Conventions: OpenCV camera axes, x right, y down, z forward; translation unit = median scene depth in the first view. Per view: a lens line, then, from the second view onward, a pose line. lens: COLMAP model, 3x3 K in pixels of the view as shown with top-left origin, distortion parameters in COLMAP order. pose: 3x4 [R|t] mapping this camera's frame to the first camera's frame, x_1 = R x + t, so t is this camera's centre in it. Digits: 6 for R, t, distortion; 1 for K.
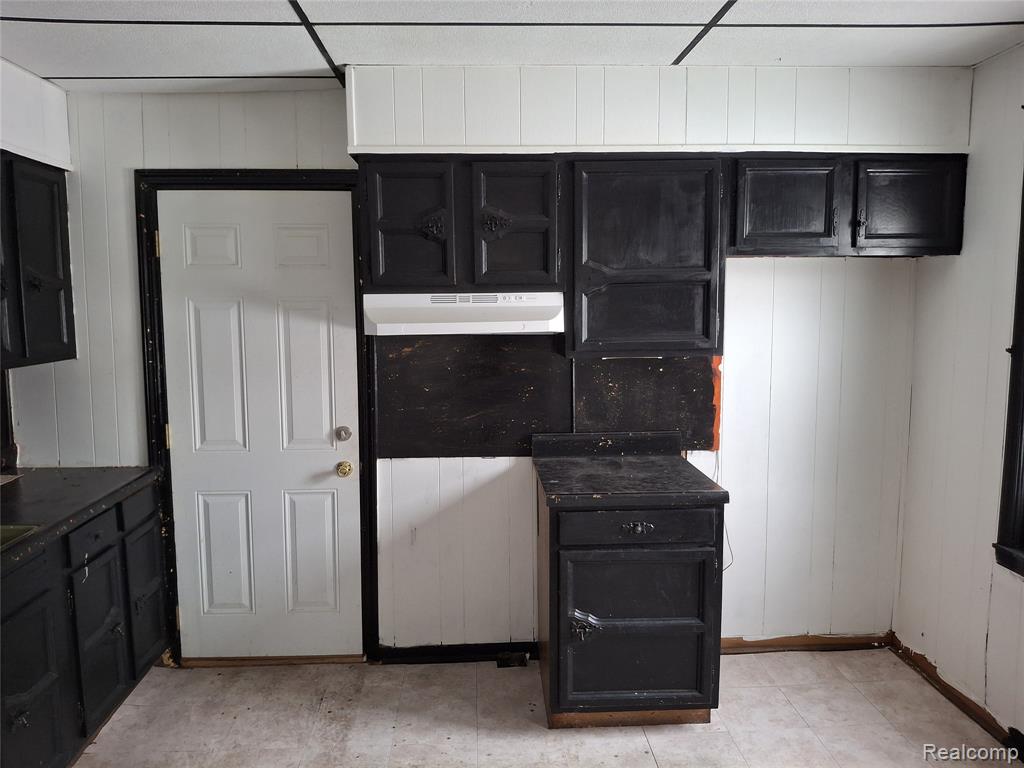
lens RADIAL K [[741.6, 0, 511.5], [0, 741.6, 390.8], [0, 0, 1]] dist [0.037309, -0.075660]
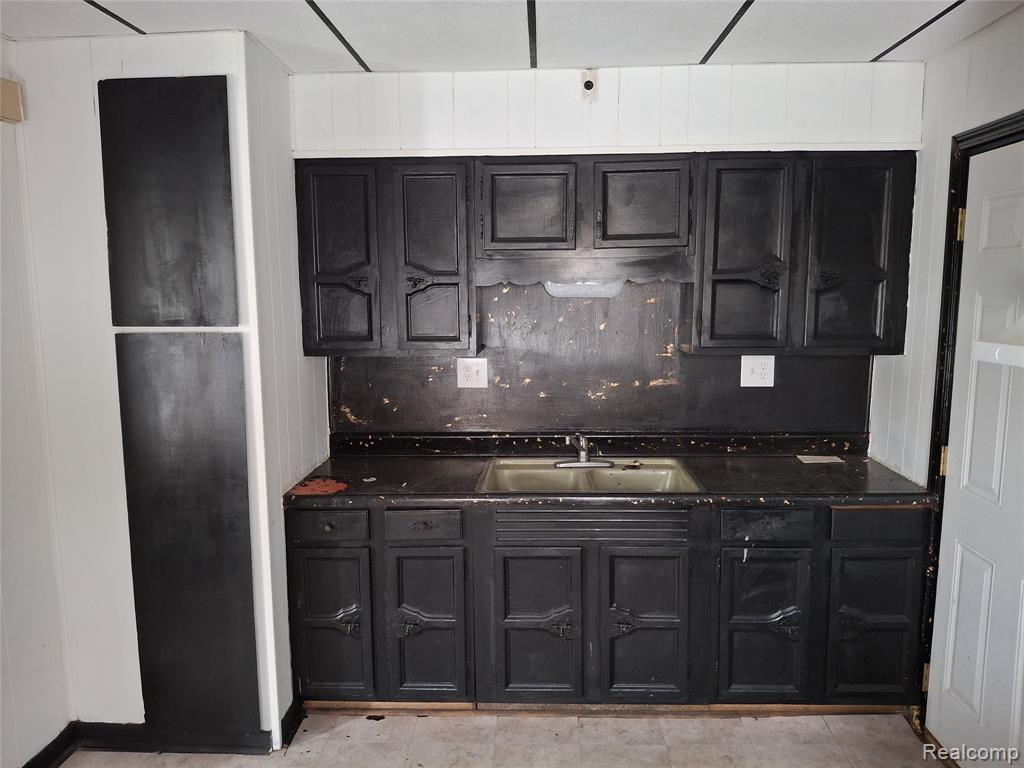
lens RADIAL K [[741.6, 0, 508.3], [0, 741.6, 391.1], [0, 0, 1]] dist [0.037309, -0.075660]
pose [[-0.086272, 0.140810, -0.986271, 0.407044], [-0.116453, 0.981750, 0.150351, -0.088137], [0.989442, 0.127825, -0.068299, 0.624739]]
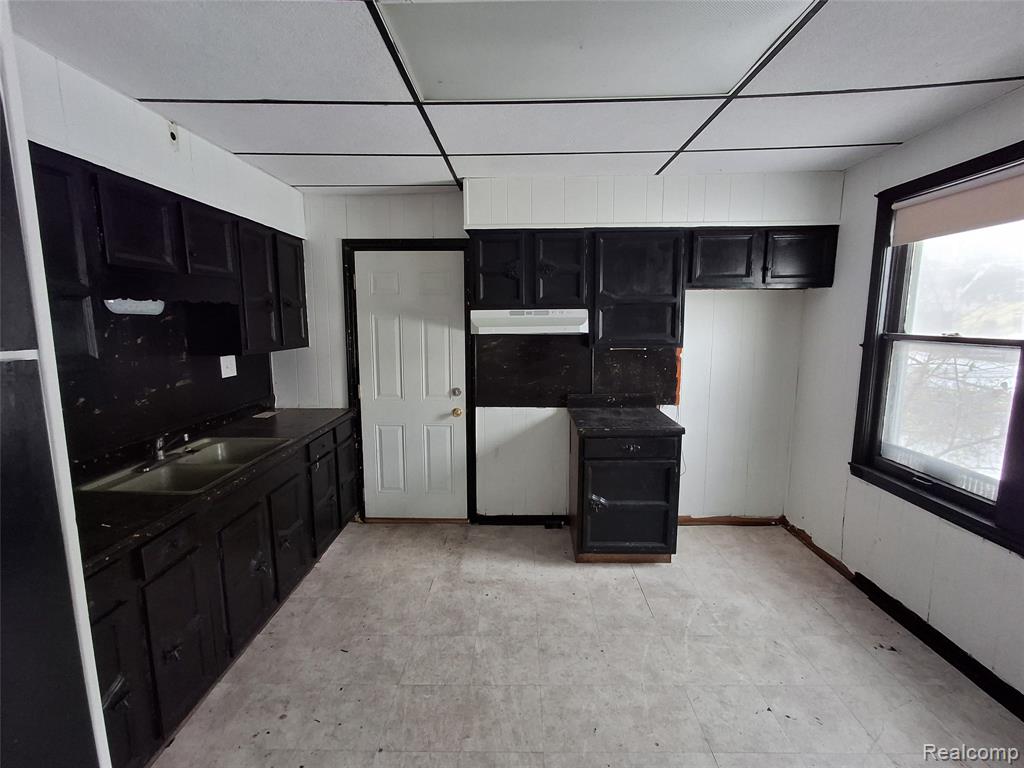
lens RADIAL K [[463.2, 0, 515.0], [0, 463.2, 381.9], [0, 0, 1]] dist [0.002770, 0.002191]
pose [[0.997849, 0.013129, -0.064224, -0.026055], [-0.012025, 0.999774, 0.017547, 0.015828], [0.064439, -0.016737, 0.997781, -0.071445]]
